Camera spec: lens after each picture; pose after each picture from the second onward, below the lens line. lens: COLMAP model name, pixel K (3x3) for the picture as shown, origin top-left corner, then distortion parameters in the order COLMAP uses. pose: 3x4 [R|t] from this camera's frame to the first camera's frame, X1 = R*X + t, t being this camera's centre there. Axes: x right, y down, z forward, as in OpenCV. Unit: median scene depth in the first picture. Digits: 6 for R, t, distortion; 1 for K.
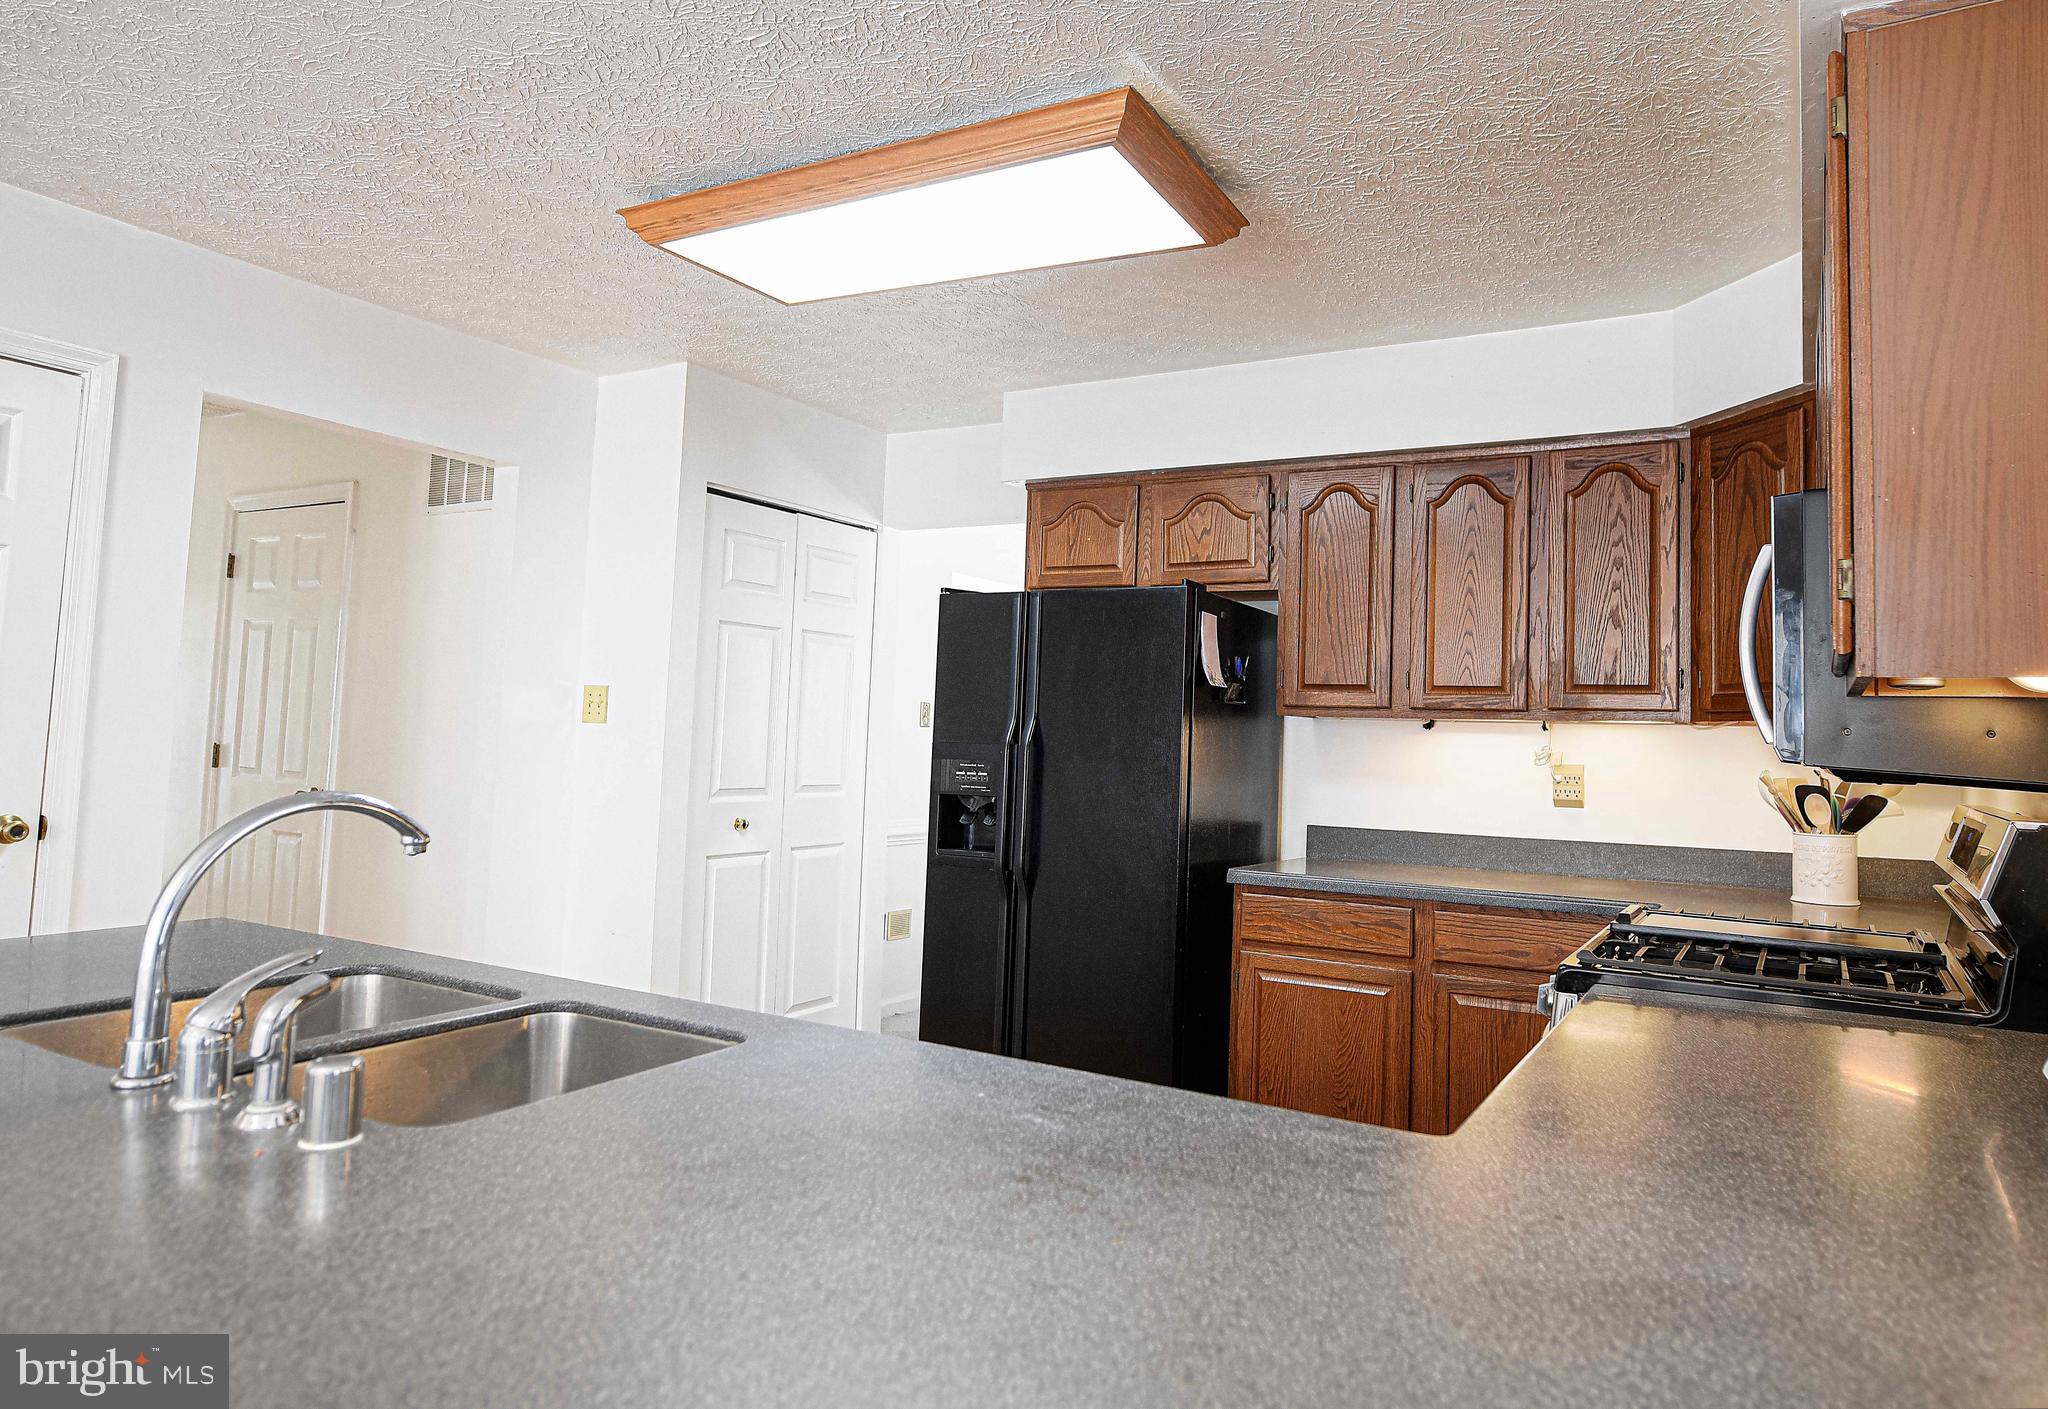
lens RADIAL K [[1273.7, 0, 1027.0], [0, 1273.7, 669.1], [0, 0, 1]] dist [-0.086955, 0.000170]
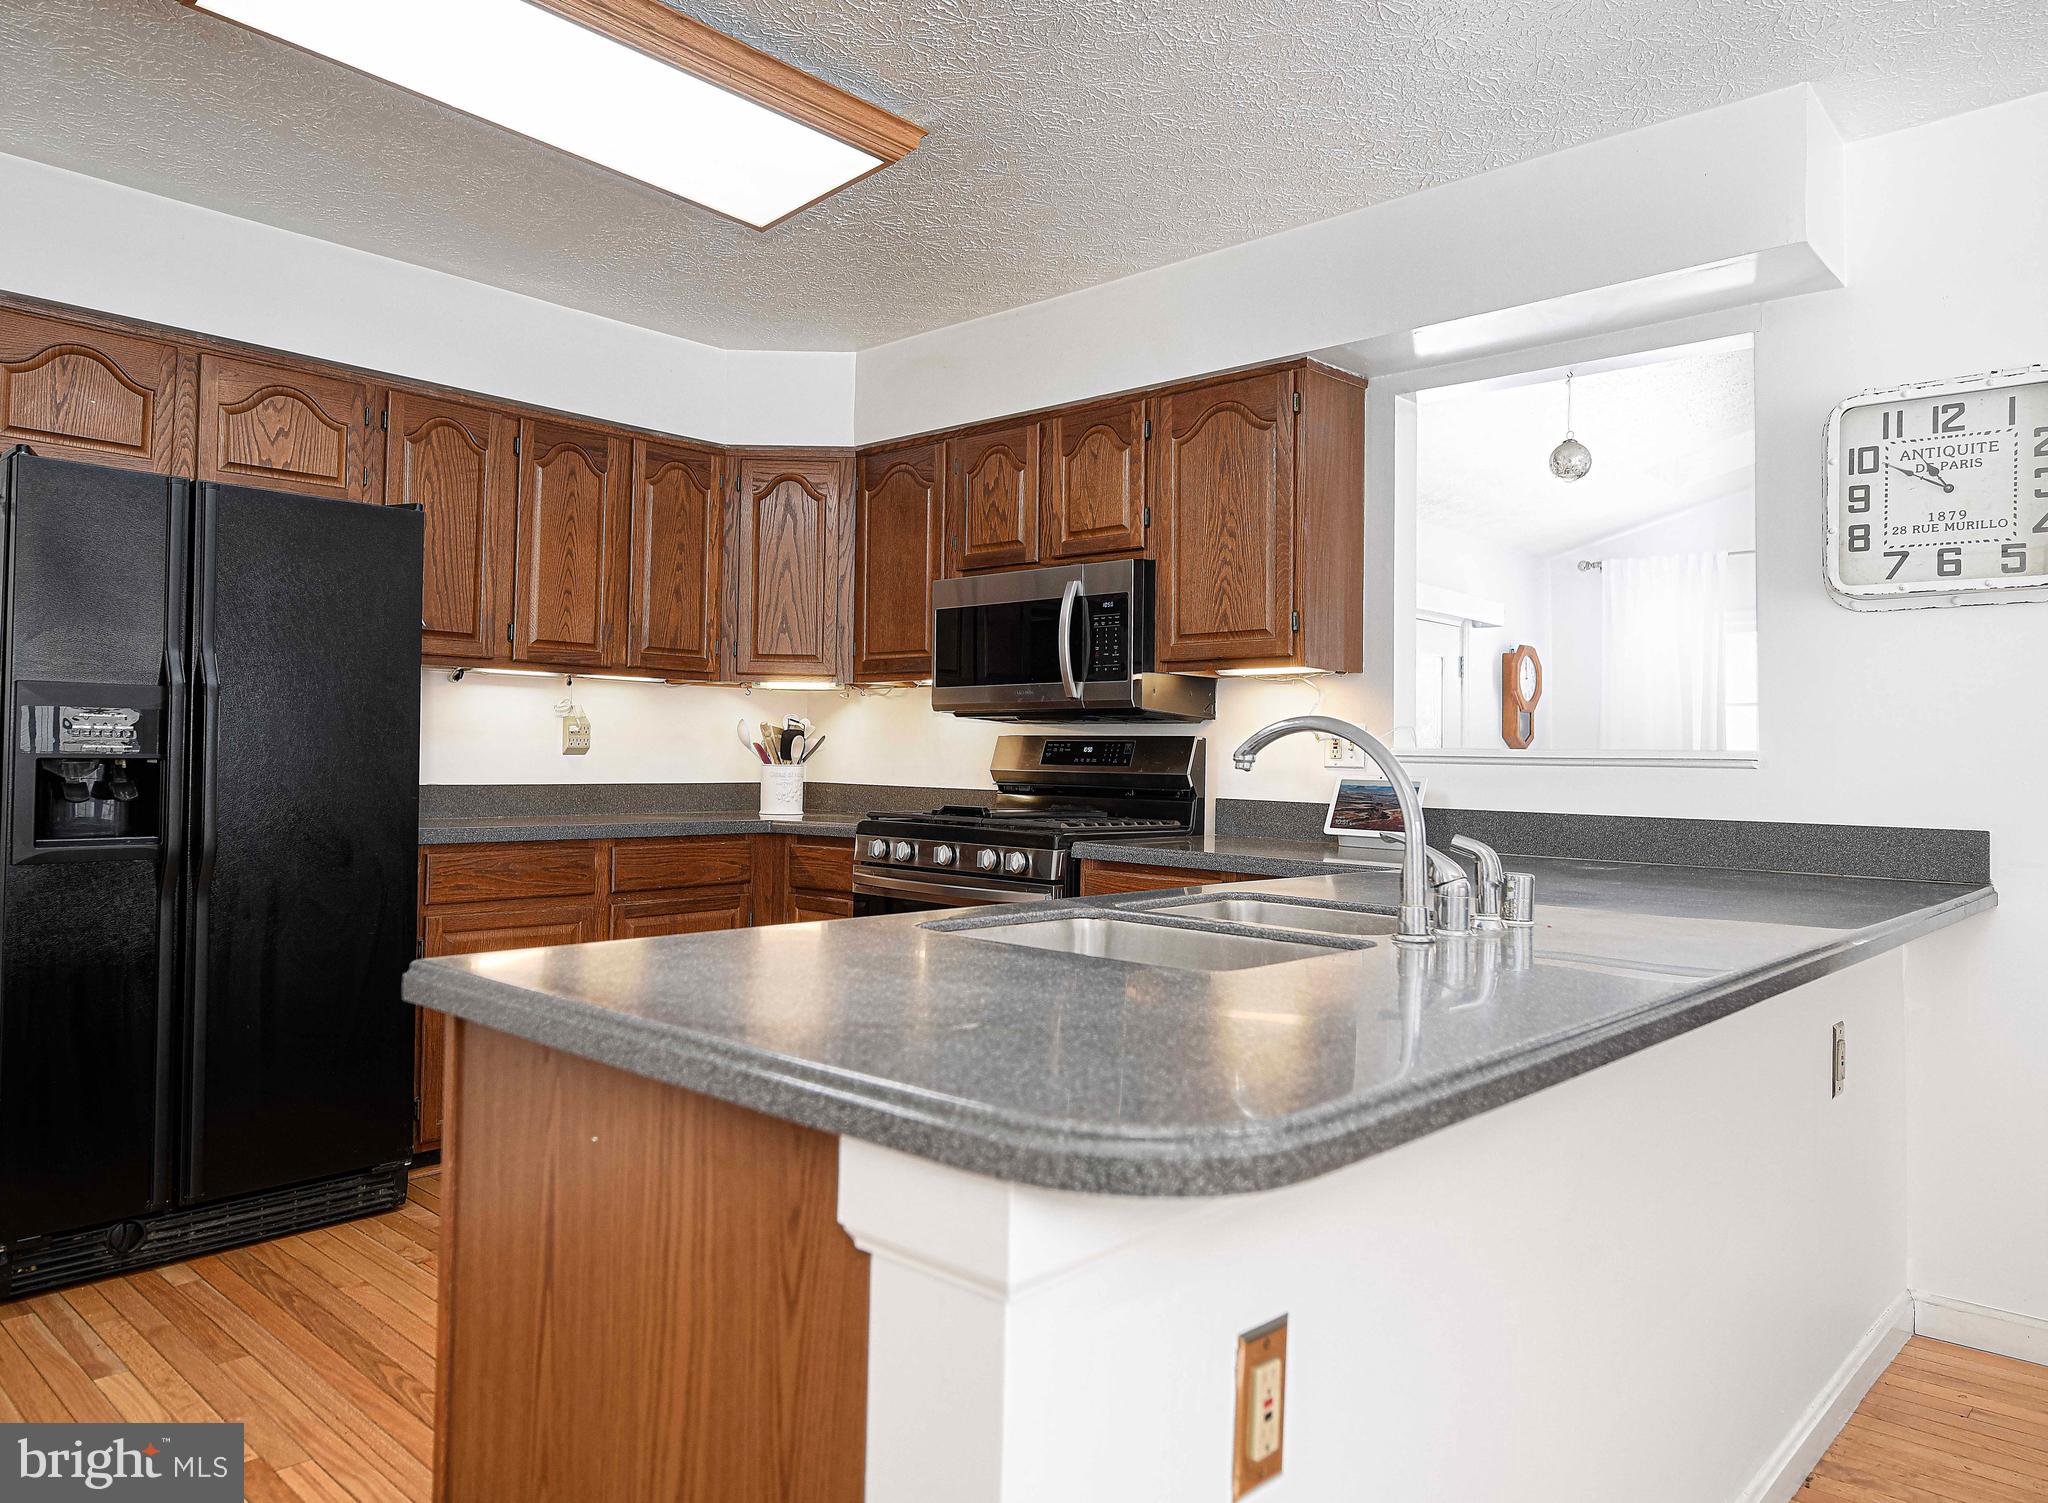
lens RADIAL K [[1375.1, 0, 1024.0], [0, 1375.1, 751.5], [0, 0, 1]] dist [0.006300, 0.000543]
pose [[0.223119, -0.029308, 0.974351, -0.628291], [-0.075487, 0.996027, 0.047246, 0.018930], [-0.971864, -0.084092, 0.220020, 0.320196]]
